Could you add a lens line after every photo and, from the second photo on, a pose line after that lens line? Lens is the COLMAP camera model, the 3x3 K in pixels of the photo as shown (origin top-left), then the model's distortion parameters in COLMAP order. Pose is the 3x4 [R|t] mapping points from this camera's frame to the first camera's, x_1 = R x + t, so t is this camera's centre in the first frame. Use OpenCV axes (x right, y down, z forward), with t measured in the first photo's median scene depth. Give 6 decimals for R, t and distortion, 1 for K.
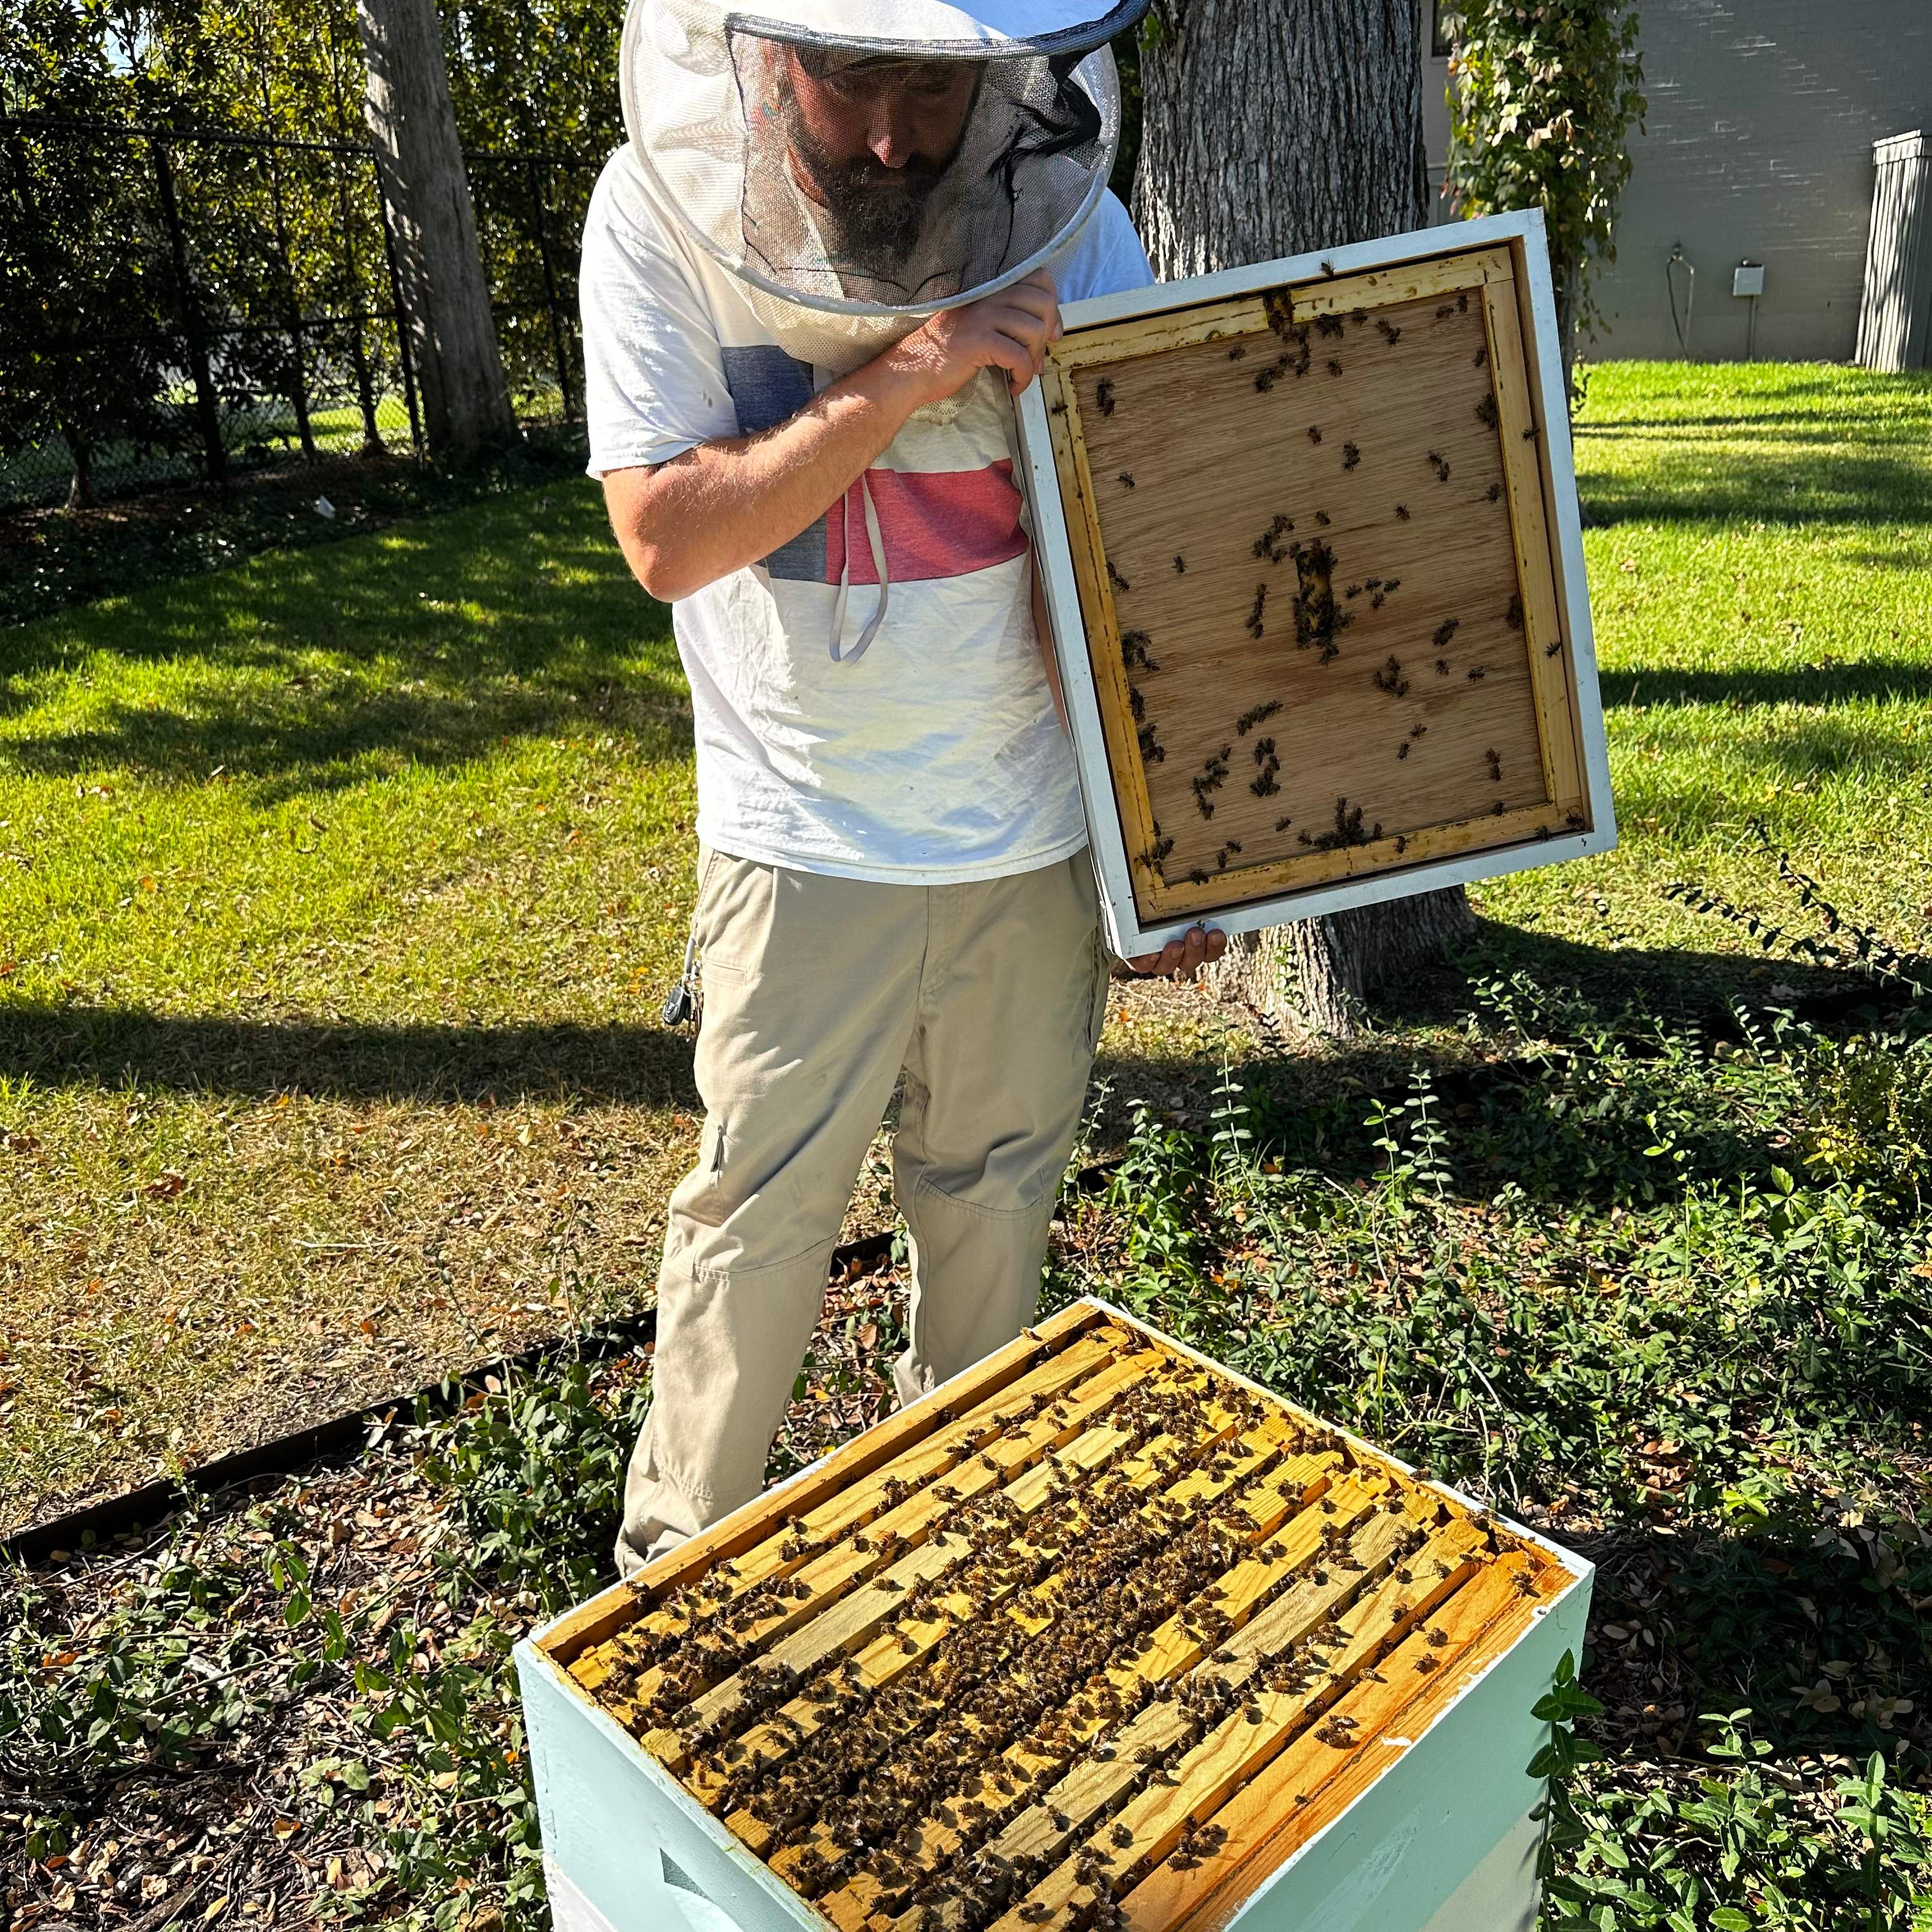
lens RADIAL K [[1869.8, 0, 964.1], [0, 1869.8, 968.0], [0, 0, 1]] dist [-0.009732, 0.000000]
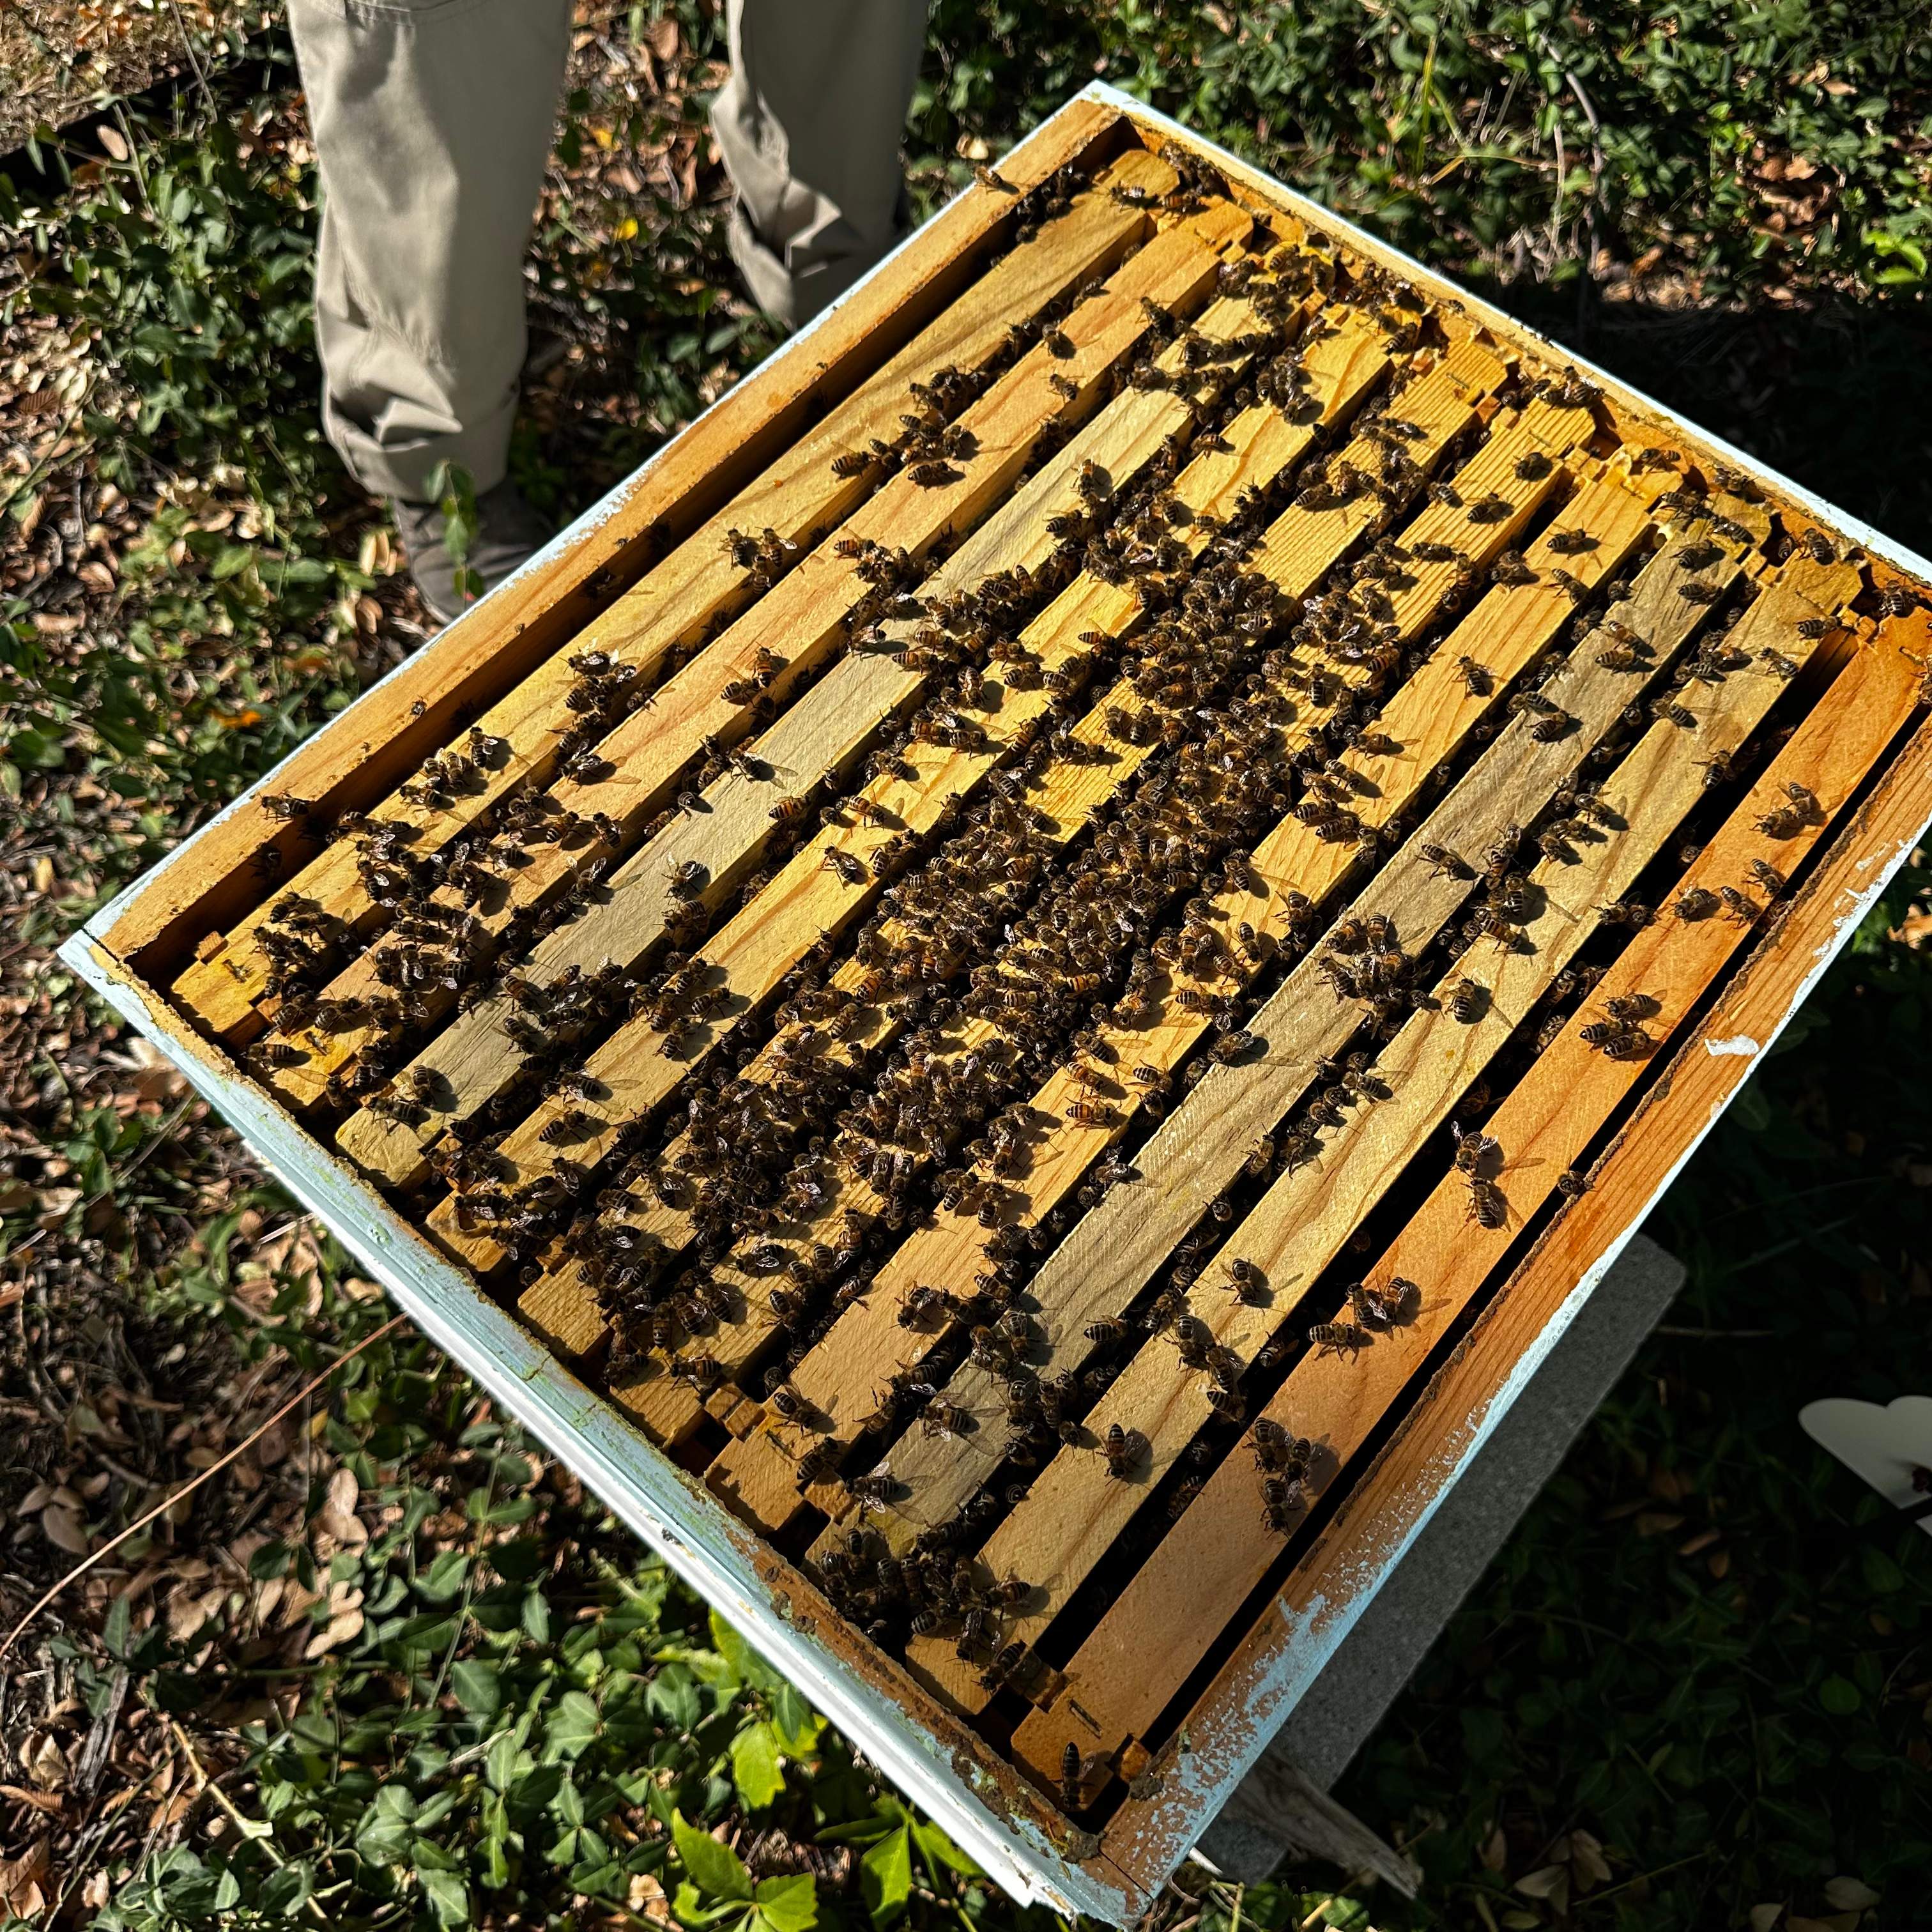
lens RADIAL K [[1869.8, 0, 957.5], [0, 1869.8, 956.4], [0, 0, 1]] dist [-0.009732, 0.000000]
pose [[0.995566, -0.071614, 0.060986, -0.012675], [0.014836, 0.759786, 0.650004, 0.016447], [-0.092886, -0.646217, 0.757480, 0.300704]]
